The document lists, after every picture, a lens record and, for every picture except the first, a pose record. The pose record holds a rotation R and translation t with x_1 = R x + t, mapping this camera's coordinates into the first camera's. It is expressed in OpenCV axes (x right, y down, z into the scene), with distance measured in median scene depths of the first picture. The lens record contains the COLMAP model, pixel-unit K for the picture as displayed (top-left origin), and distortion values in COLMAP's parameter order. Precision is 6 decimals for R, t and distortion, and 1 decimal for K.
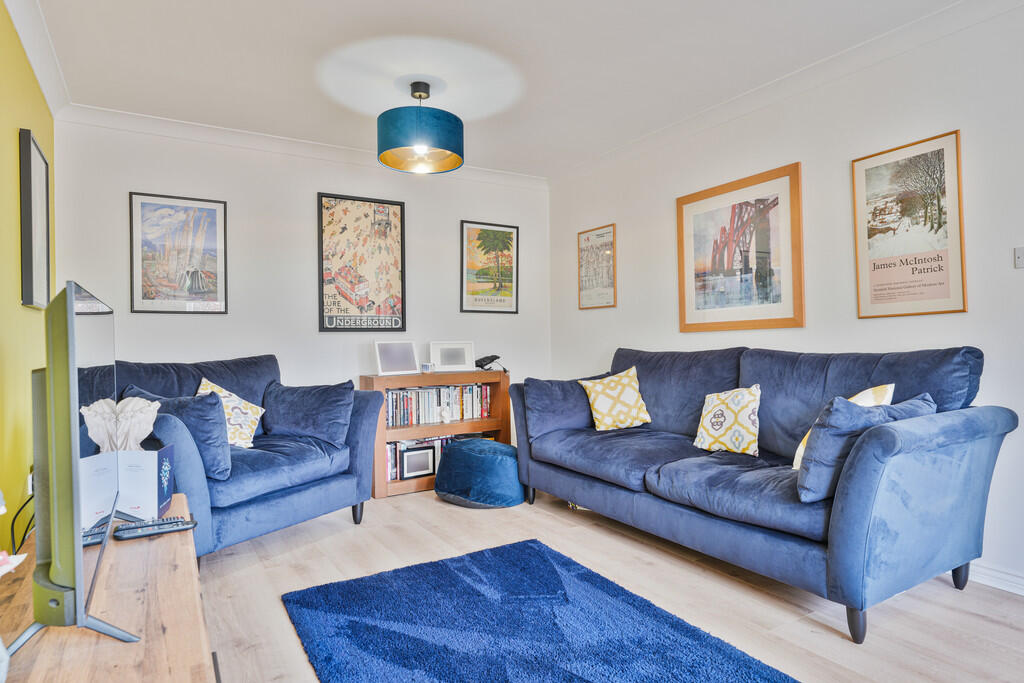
lens RADIAL K [[600.5, 0, 510.5], [0, 600.5, 340.7], [0, 0, 1]] dist [0.006876, 0.000656]
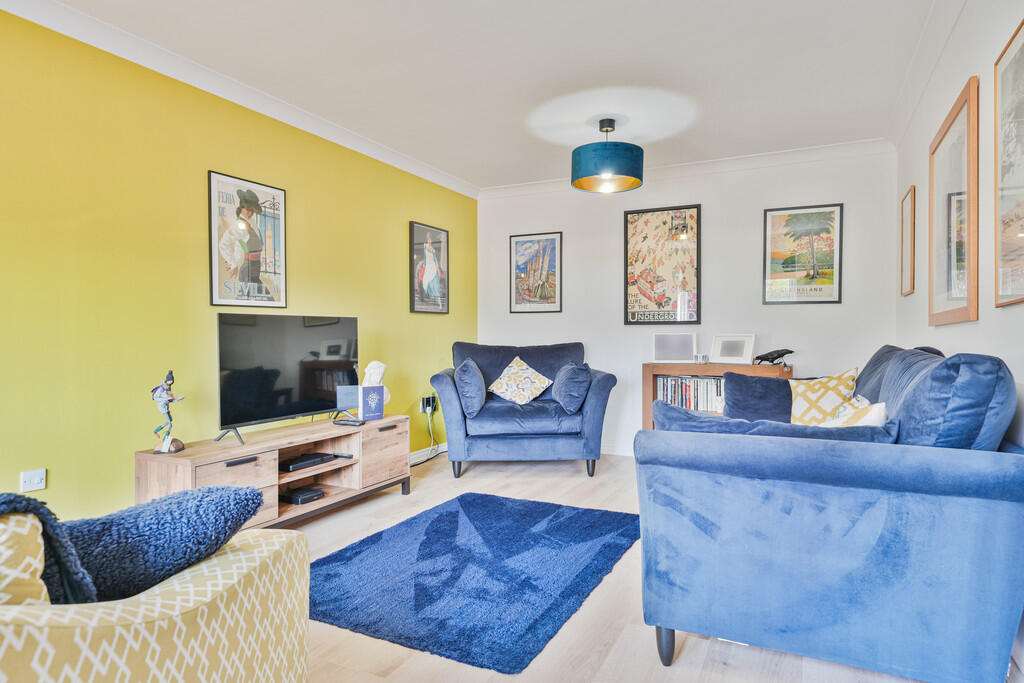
lens RADIAL K [[600.5, 0, 509.5], [0, 600.5, 338.9], [0, 0, 1]] dist [0.006876, 0.000656]
pose [[0.533580, 0.019368, -0.845528, 0.589272], [-0.006010, 0.999799, 0.019109, -0.008327], [0.845729, -0.005114, 0.533589, 0.145315]]
